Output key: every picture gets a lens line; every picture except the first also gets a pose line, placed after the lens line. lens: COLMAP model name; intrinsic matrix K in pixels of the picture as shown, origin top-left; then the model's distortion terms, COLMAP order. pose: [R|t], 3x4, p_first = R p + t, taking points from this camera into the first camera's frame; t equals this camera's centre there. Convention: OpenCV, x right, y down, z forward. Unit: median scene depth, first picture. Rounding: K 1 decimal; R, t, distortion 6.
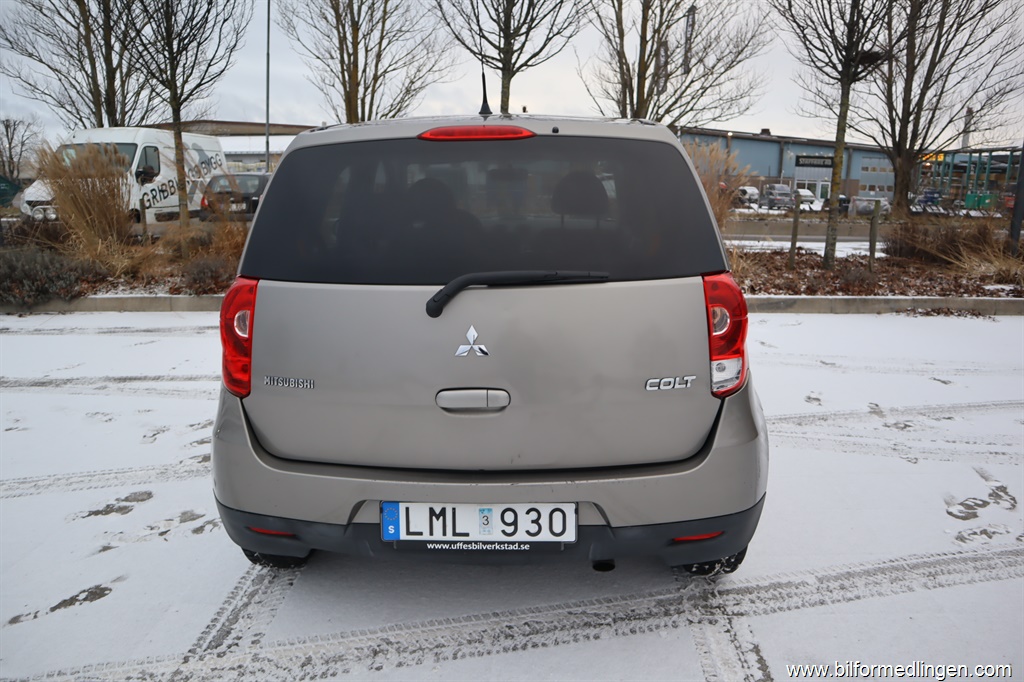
lens RADIAL K [[708.0, 0, 511.4], [0, 708.0, 341.3], [0, 0, 1]] dist [-0.109417, 0.056289]
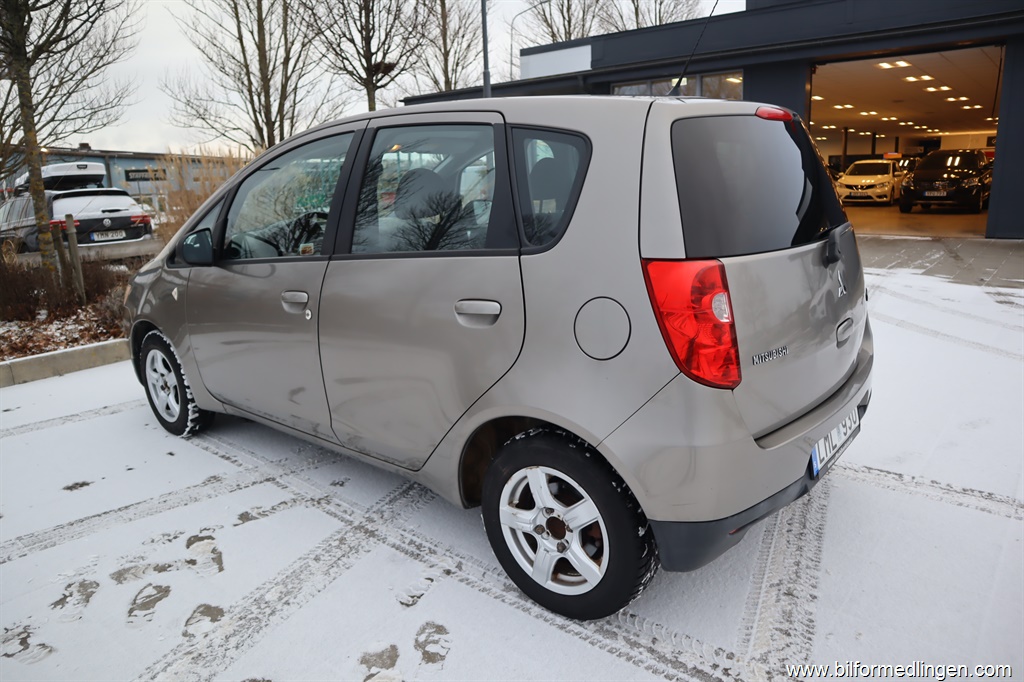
lens RADIAL K [[708.0, 0, 513.1], [0, 708.0, 338.5], [0, 0, 1]] dist [-0.109417, 0.056289]
pose [[0.610249, -0.202081, 0.766002, -1.053456], [0.218514, 0.972346, 0.082434, -0.102079], [-0.761478, 0.117076, 0.637530, 0.529944]]
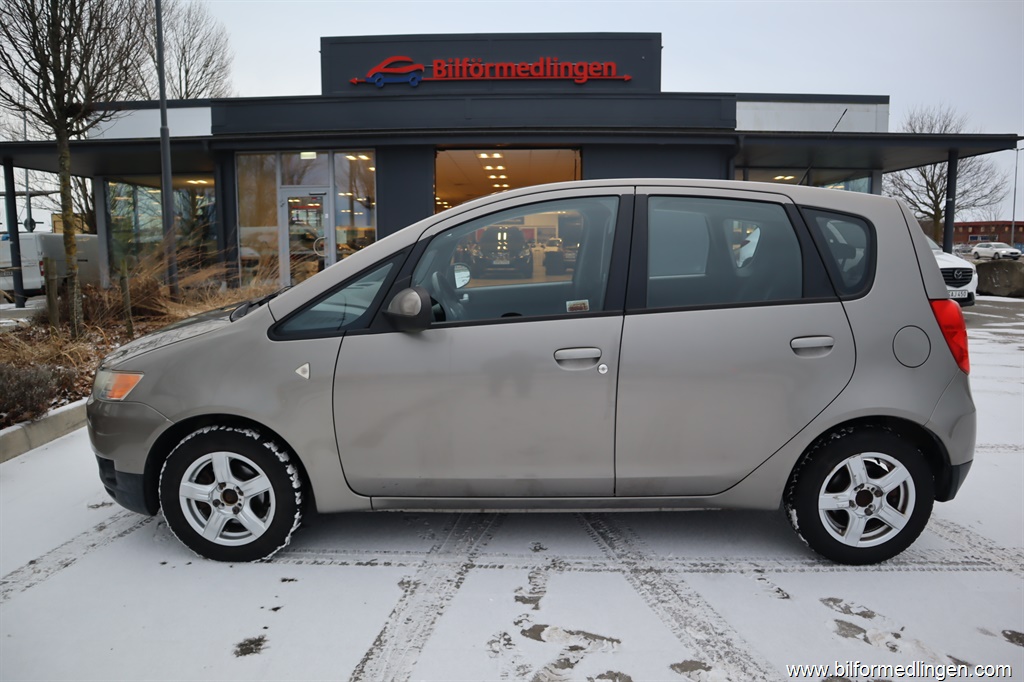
lens RADIAL K [[708.0, 0, 509.3], [0, 708.0, 334.3], [0, 0, 1]] dist [-0.109417, 0.056289]
pose [[-0.025819, -0.136569, 0.990294, -1.517336], [0.234922, 0.962053, 0.138800, -0.369559], [-0.971671, 0.236225, 0.007244, 1.622545]]
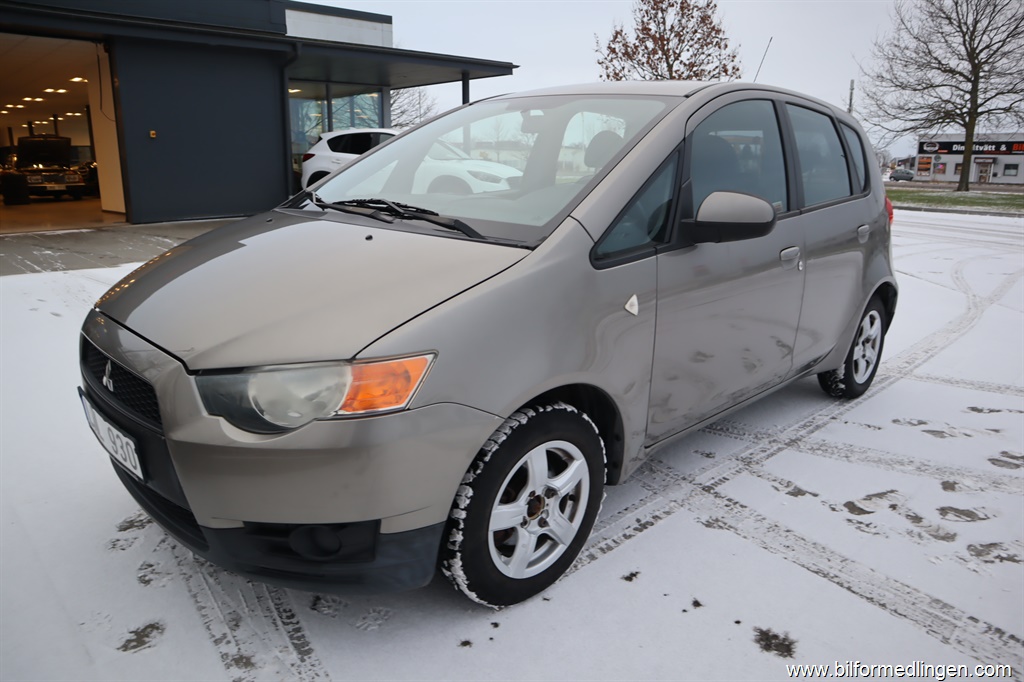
lens RADIAL K [[708.0, 0, 508.9], [0, 708.0, 344.6], [0, 0, 1]] dist [-0.109417, 0.056289]
pose [[-0.727456, -0.183227, 0.661238, -0.839258], [0.151288, 0.897140, 0.415033, -0.573756], [-0.669268, 0.401955, -0.624910, 2.650135]]
